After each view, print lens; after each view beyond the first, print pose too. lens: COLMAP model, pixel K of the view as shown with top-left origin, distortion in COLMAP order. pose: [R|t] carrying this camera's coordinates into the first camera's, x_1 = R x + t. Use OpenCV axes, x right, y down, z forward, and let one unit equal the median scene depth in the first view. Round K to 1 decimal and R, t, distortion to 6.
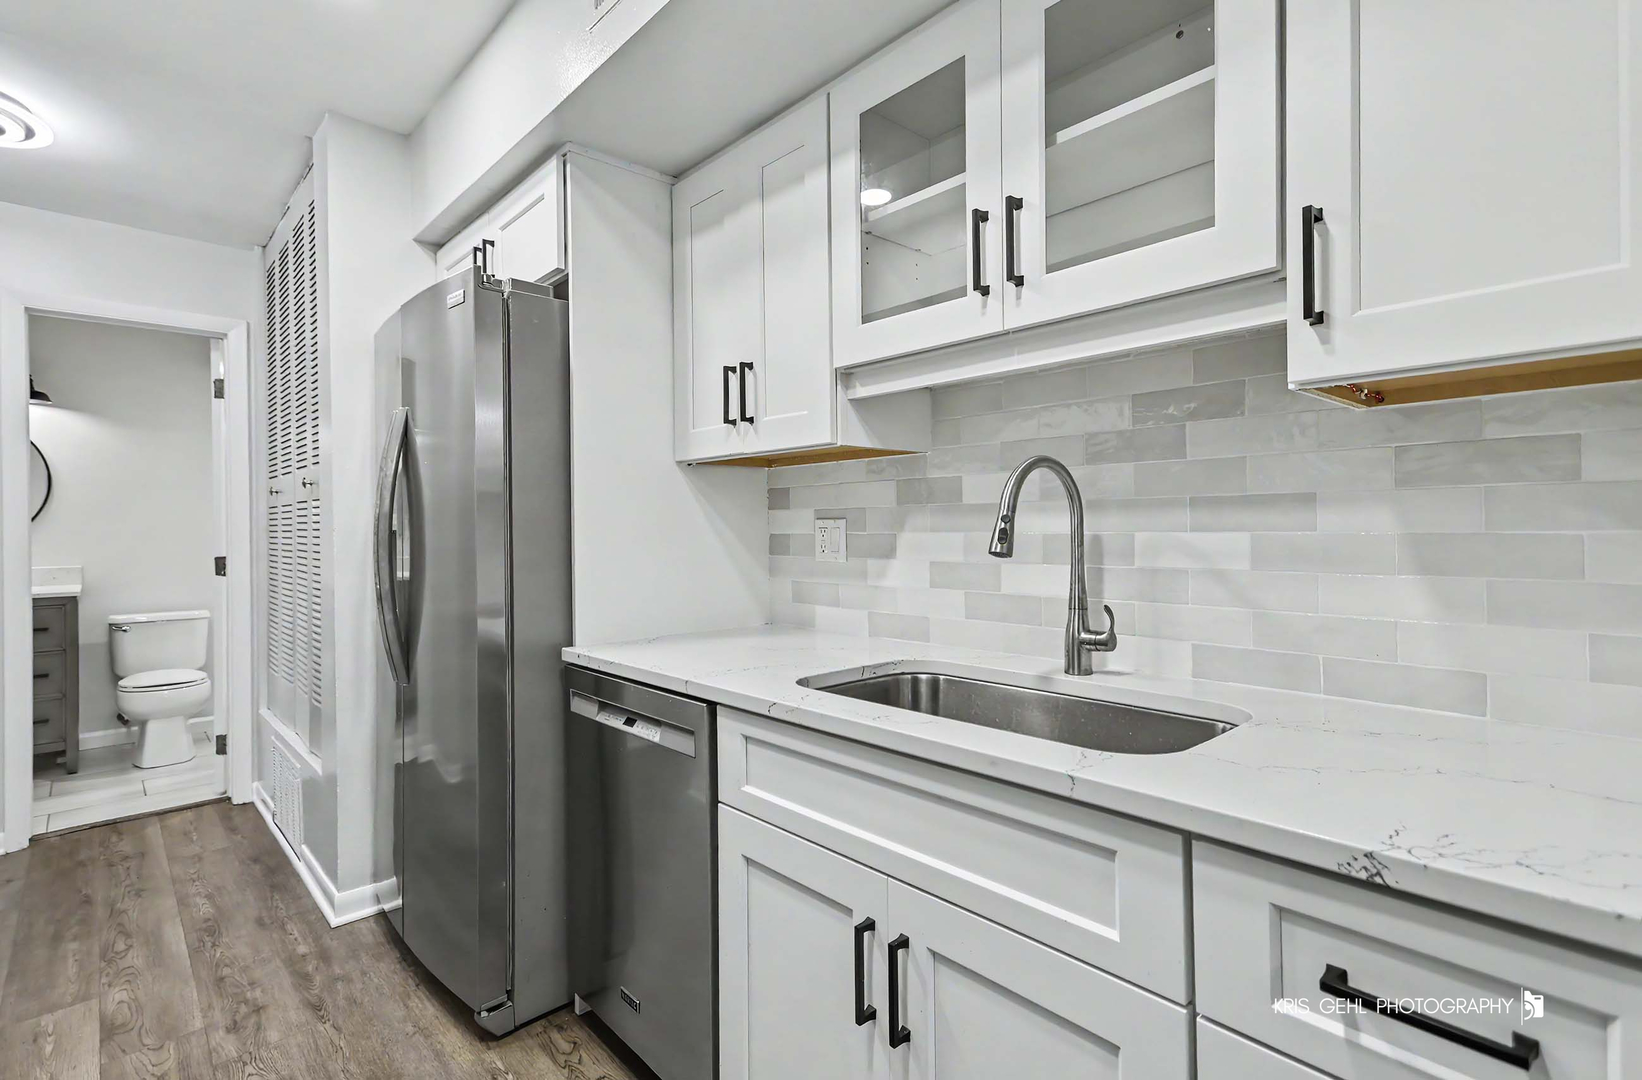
lens RADIAL K [[766.8, 0, 818.6], [0, 766.8, 519.2], [0, 0, 1]] dist [-0.000960, 0.061849]
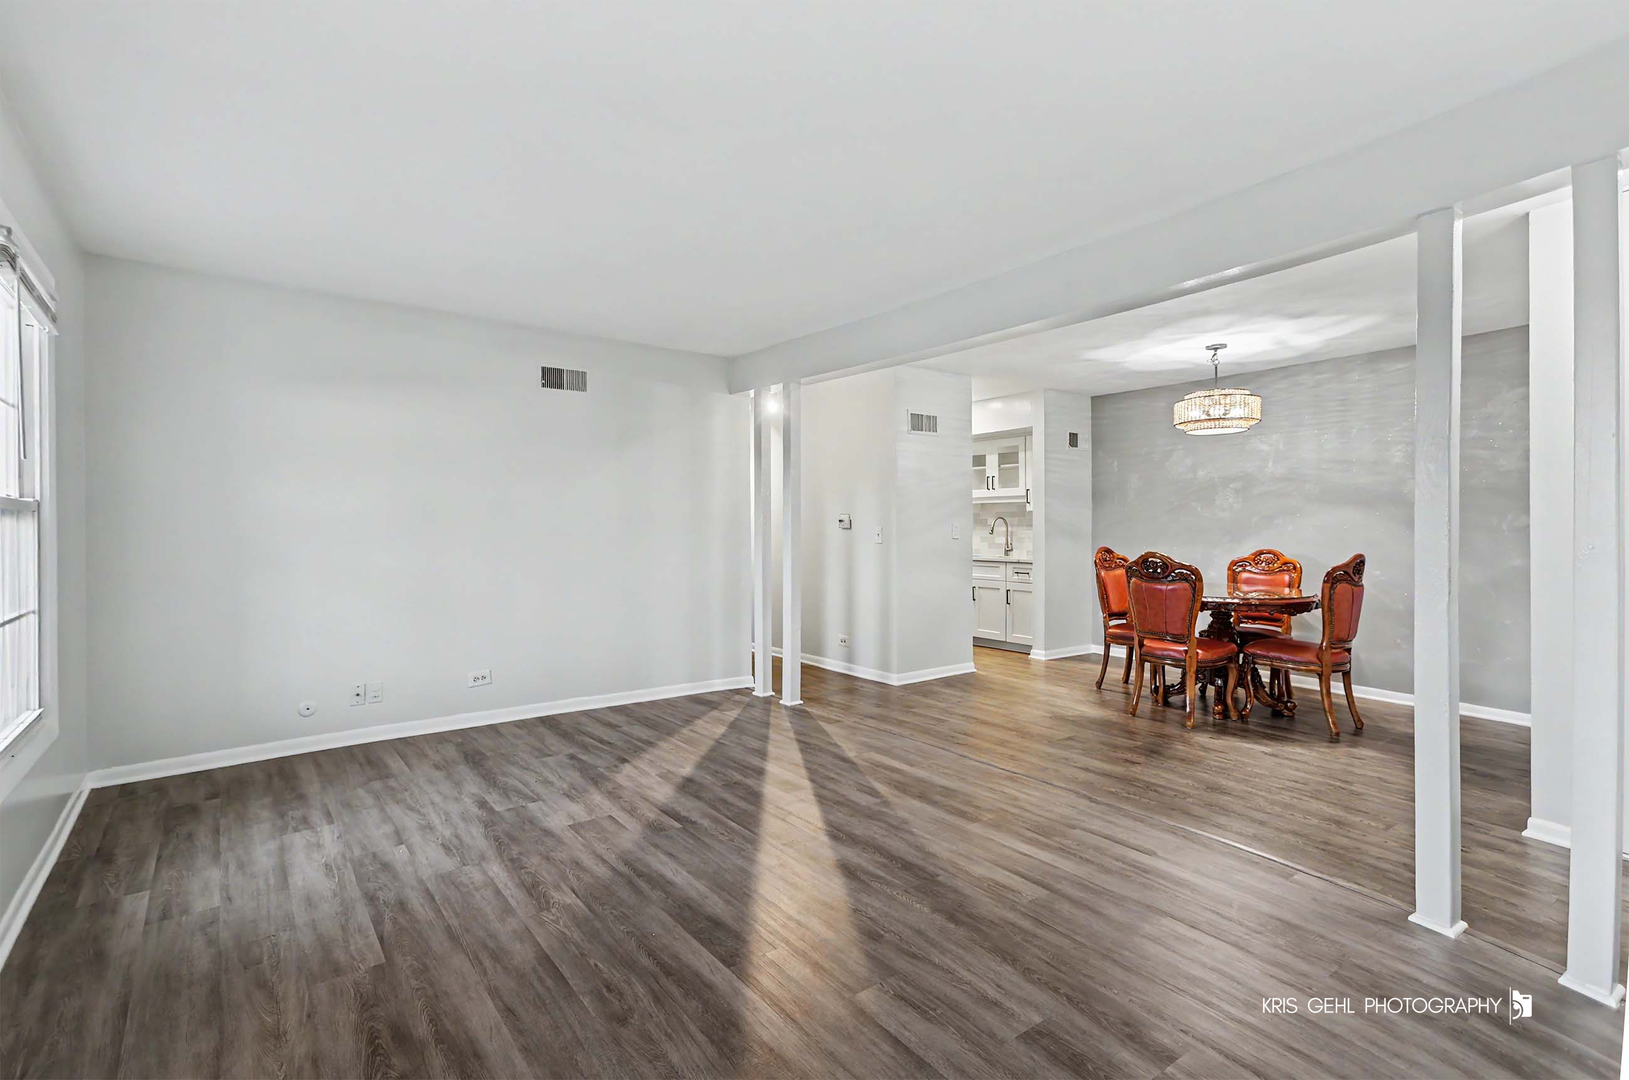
lens RADIAL K [[768.0, 0, 810.2], [0, 768.0, 516.9], [0, 0, 1]] dist [0.003731, 0.000307]
pose [[0.994926, 0.008072, -0.100282, -0.505826], [-0.008501, 0.999956, -0.003852, -0.047077], [0.100246, 0.004685, 0.994952, -4.543108]]
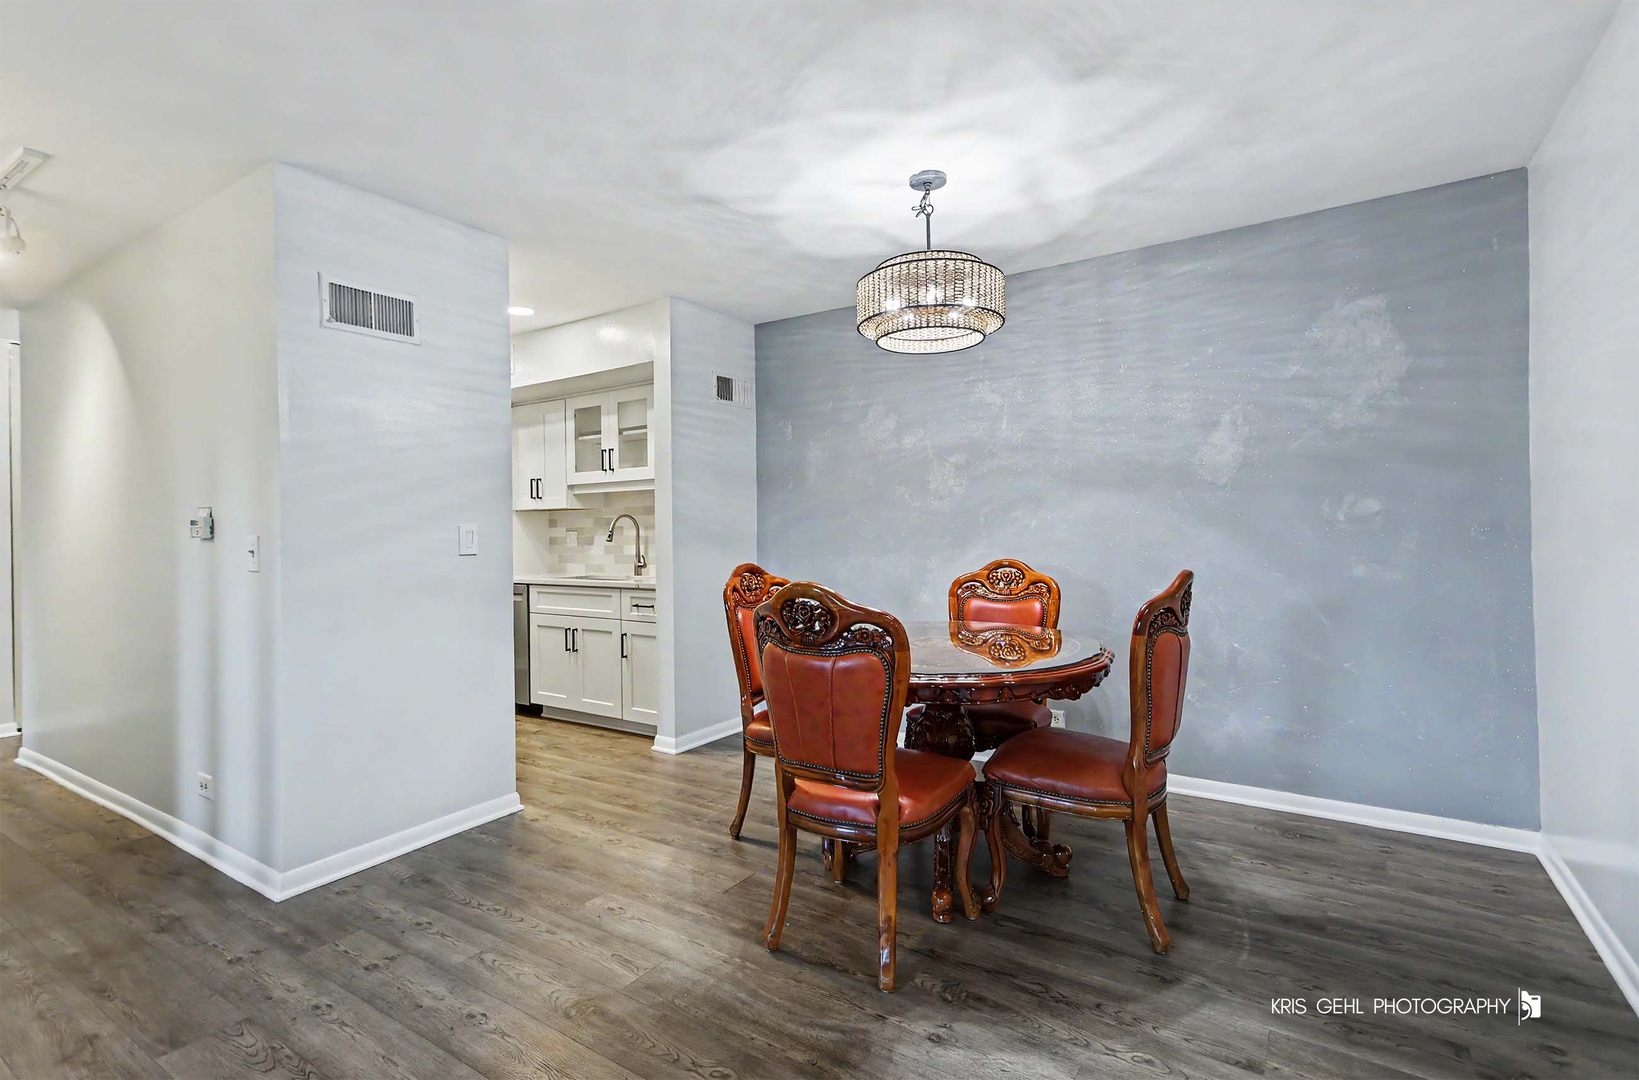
lens RADIAL K [[765.4, 0, 817.1], [0, 765.4, 519.3], [0, 0, 1]] dist [-0.000960, 0.061849]
pose [[0.970327, -0.004362, 0.241758, 0.280647], [0.005886, 0.999967, -0.005581, -0.031051], [-0.241726, 0.006838, 0.970321, -2.560877]]
